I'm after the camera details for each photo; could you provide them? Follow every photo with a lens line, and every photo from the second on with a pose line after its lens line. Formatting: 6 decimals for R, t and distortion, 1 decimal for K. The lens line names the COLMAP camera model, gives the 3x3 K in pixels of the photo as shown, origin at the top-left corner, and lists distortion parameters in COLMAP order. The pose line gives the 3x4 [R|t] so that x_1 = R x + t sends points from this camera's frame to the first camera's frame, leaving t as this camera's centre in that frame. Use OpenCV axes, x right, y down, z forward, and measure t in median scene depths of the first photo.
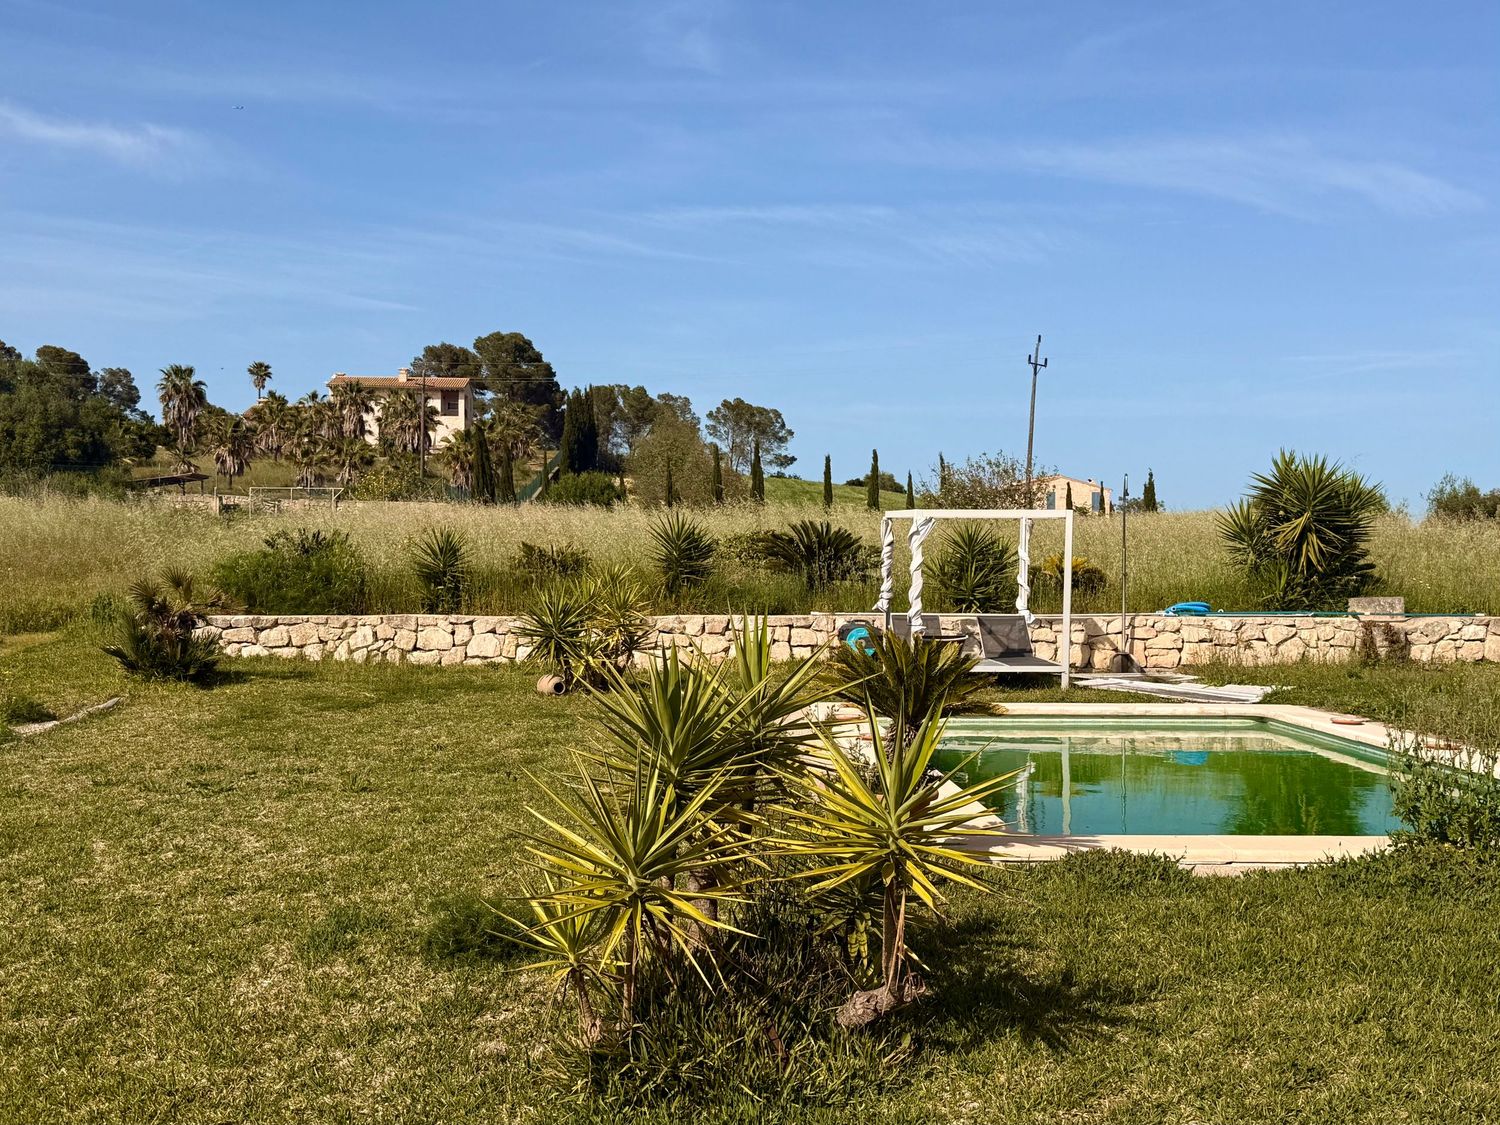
lens RADIAL K [[1730.9, 0, 745.0], [0, 1730.9, 571.6], [0, 0, 1]] dist [0.066127, 0.000000]
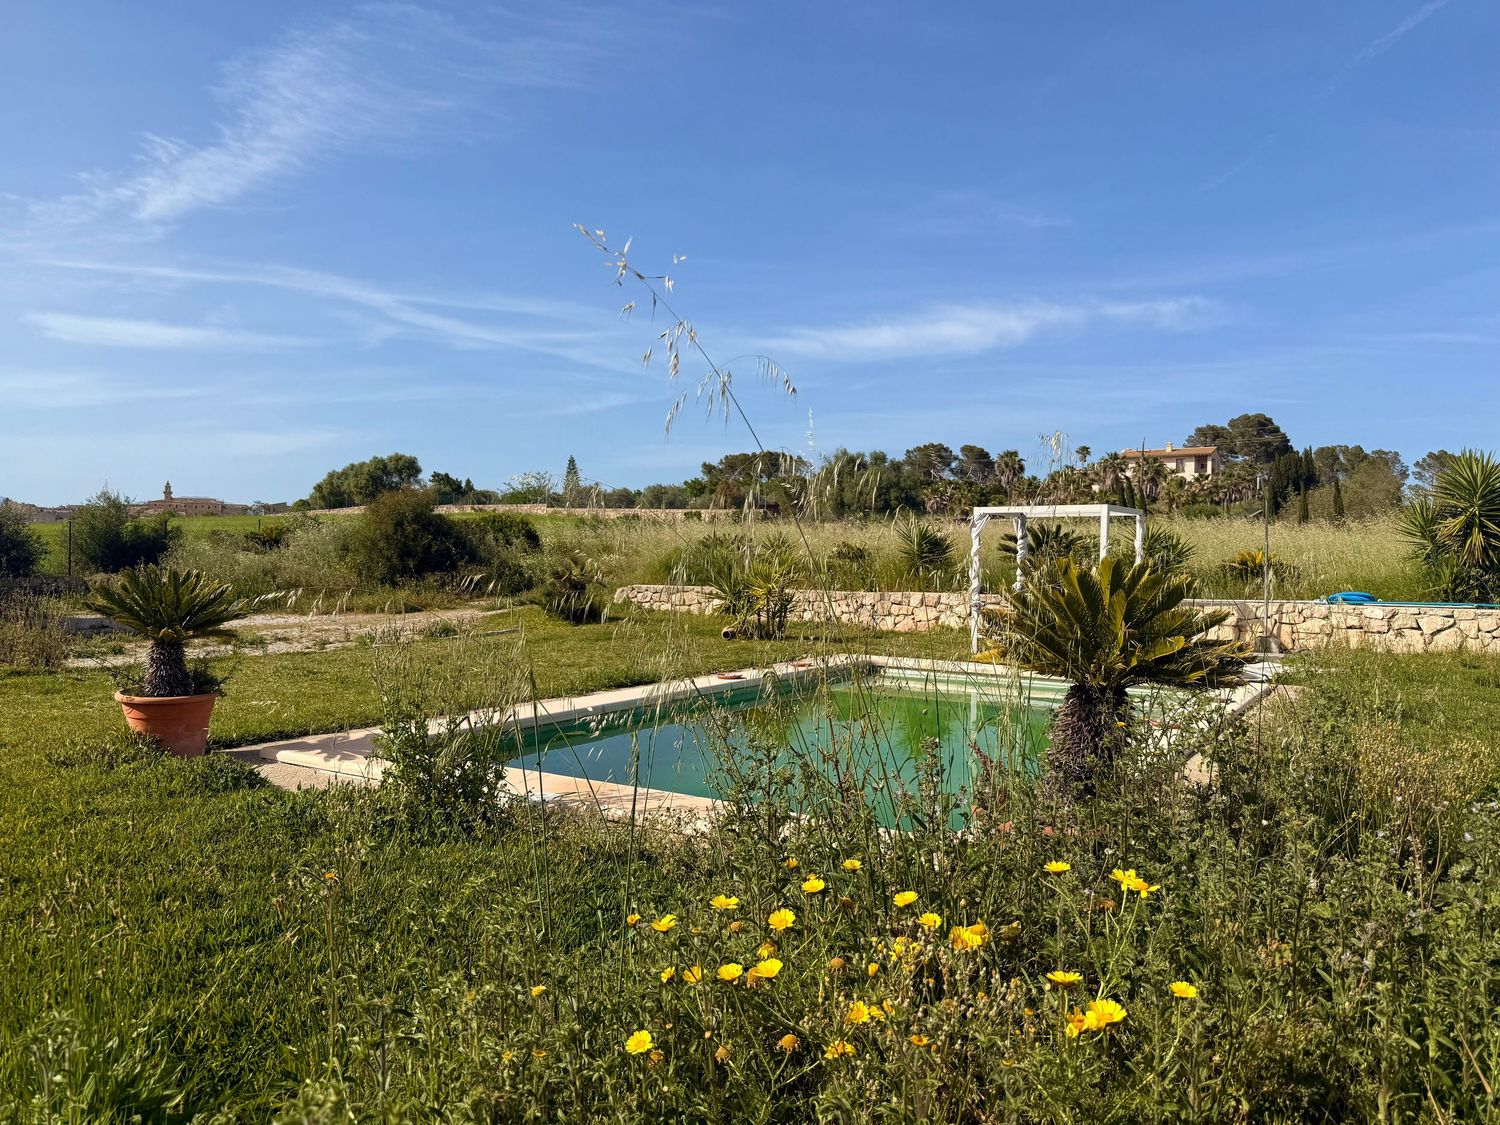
lens RADIAL K [[1047.5, 0, 716.9], [0, 1047.5, 581.2], [0, 0, 1]] dist [-0.013901, -0.011237]
pose [[0.774976, 0.016605, -0.631772, 0.090239], [-0.015569, 0.999853, 0.007181, 0.003011], [0.631799, 0.004271, 0.775121, 0.058687]]
